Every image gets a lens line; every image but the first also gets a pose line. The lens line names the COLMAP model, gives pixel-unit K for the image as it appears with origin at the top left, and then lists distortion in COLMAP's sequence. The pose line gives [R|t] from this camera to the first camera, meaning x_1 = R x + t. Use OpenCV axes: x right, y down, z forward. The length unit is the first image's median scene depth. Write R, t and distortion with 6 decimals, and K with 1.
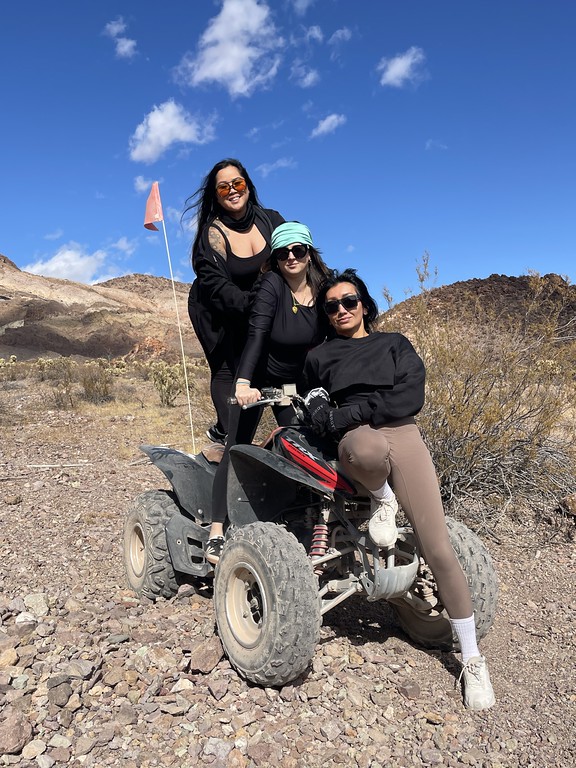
lens RADIAL K [[652.9, 0, 283.6], [0, 652.9, 396.2], [0, 0, 1]] dist [0.041345, -0.064930]
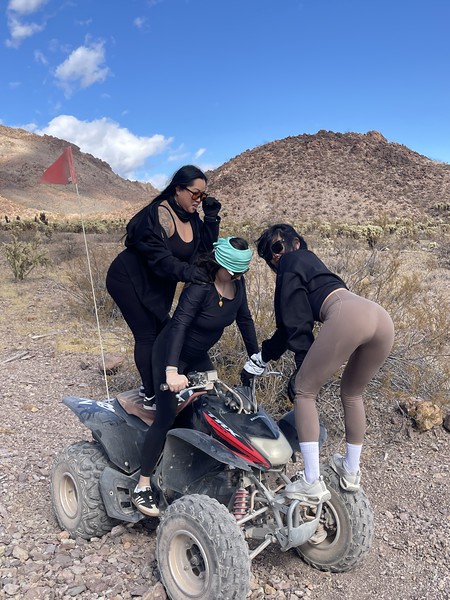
lens RADIAL K [[625.9, 0, 229.7], [0, 625.9, 318.6], [0, 0, 1]] dist [0.031052, 0.000000]
pose [[0.985547, -0.022550, 0.167897, -0.131871], [0.002145, 0.992682, 0.120735, -0.224174], [-0.169391, -0.118630, 0.978383, -0.101414]]
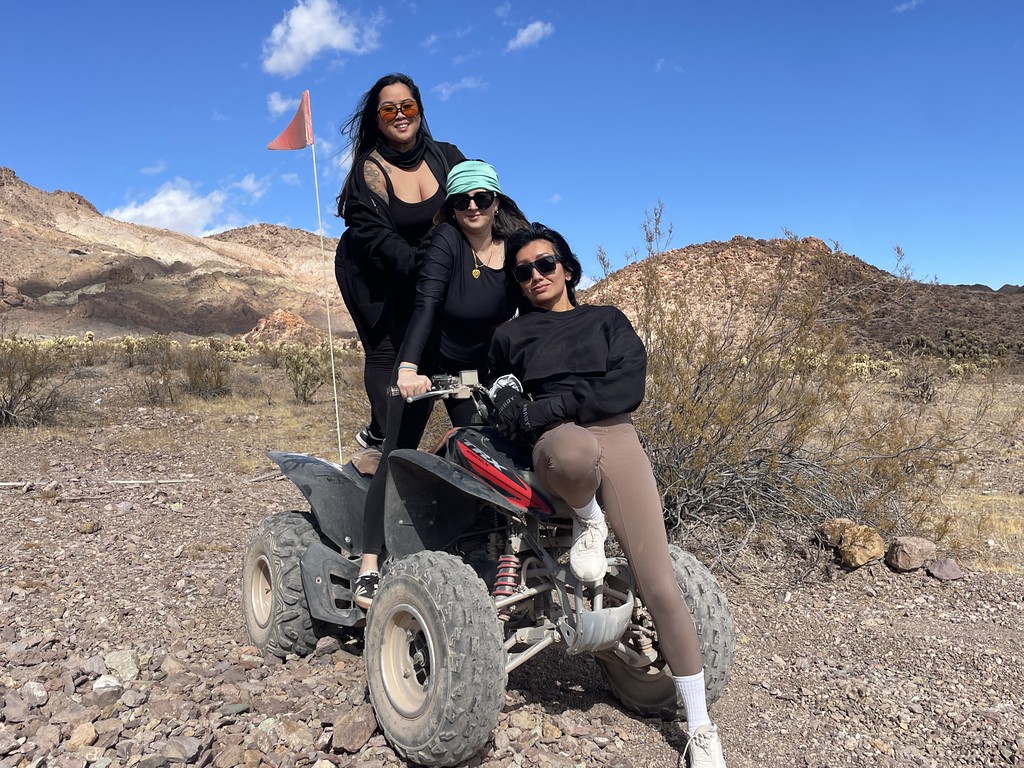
lens RADIAL K [[870.5, 0, 519.5], [0, 870.5, 381.3], [0, 0, 1]] dist [0.041345, -0.064930]
pose [[0.997729, 0.012339, 0.066215, 0.000411], [-0.011502, 0.999849, -0.012996, 0.005566], [-0.066365, 0.012205, 0.997721, -0.015803]]
